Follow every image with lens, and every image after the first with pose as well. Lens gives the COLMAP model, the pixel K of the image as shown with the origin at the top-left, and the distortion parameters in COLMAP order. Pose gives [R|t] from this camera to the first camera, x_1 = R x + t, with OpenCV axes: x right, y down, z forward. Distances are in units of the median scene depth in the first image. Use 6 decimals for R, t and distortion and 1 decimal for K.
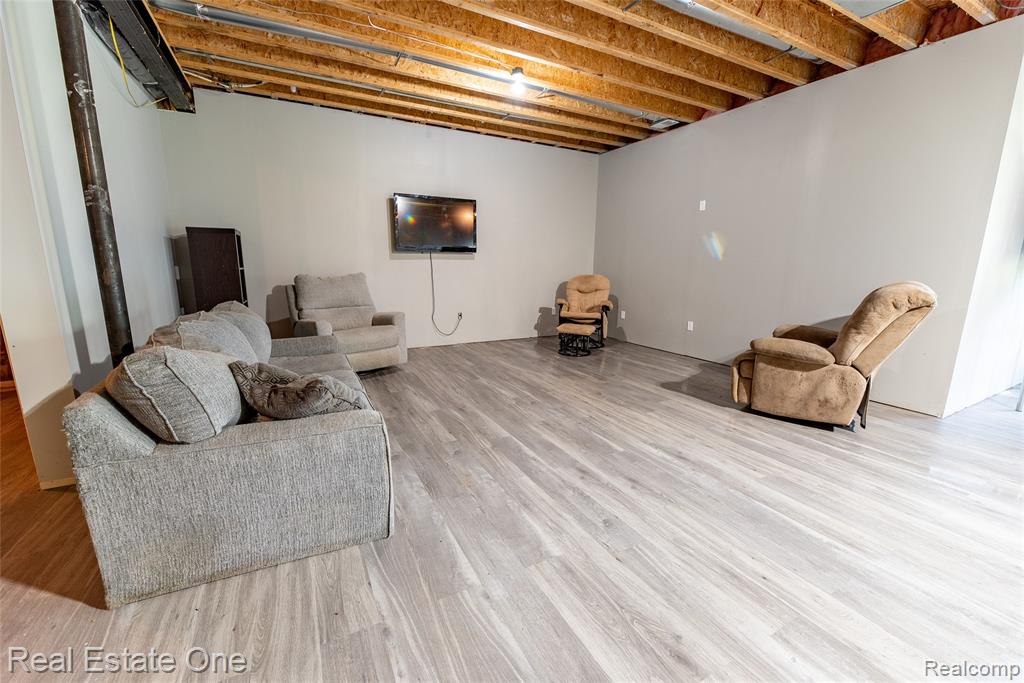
lens RADIAL K [[419.4, 0, 513.2], [0, 419.4, 342.8], [0, 0, 1]] dist [-0.002071, -0.002714]
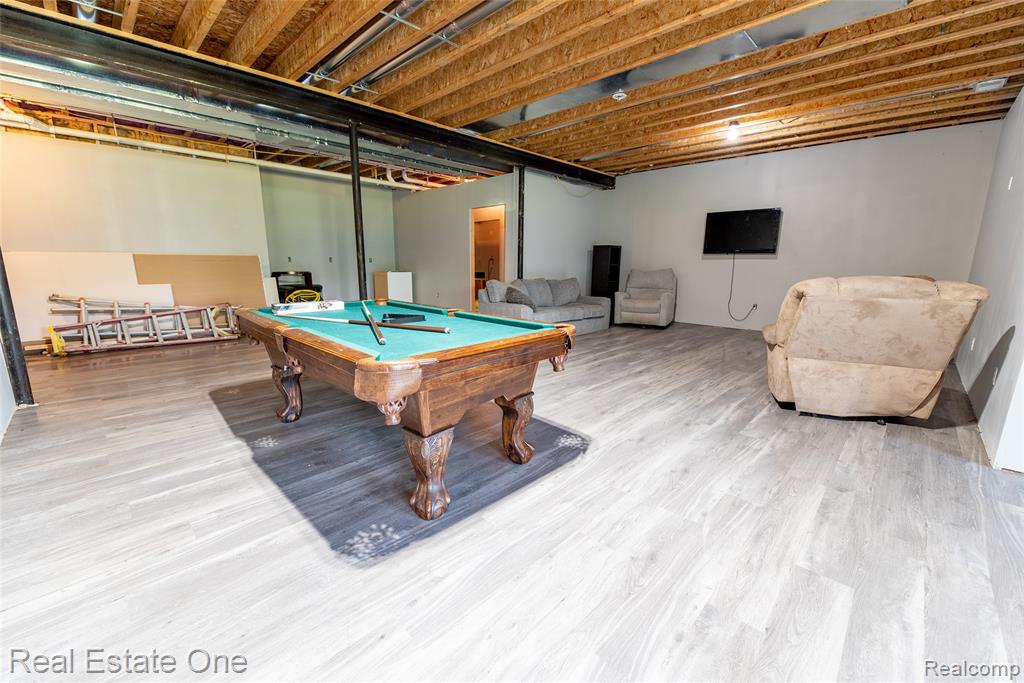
lens RADIAL K [[419.4, 0, 506.9], [0, 419.4, 345.9], [0, 0, 1]] dist [-0.002071, -0.002714]
pose [[0.303577, 0.185228, -0.934629, 1.717894], [-0.172059, 0.975453, 0.137432, 0.016199], [0.937143, 0.119090, 0.327995, -0.122928]]
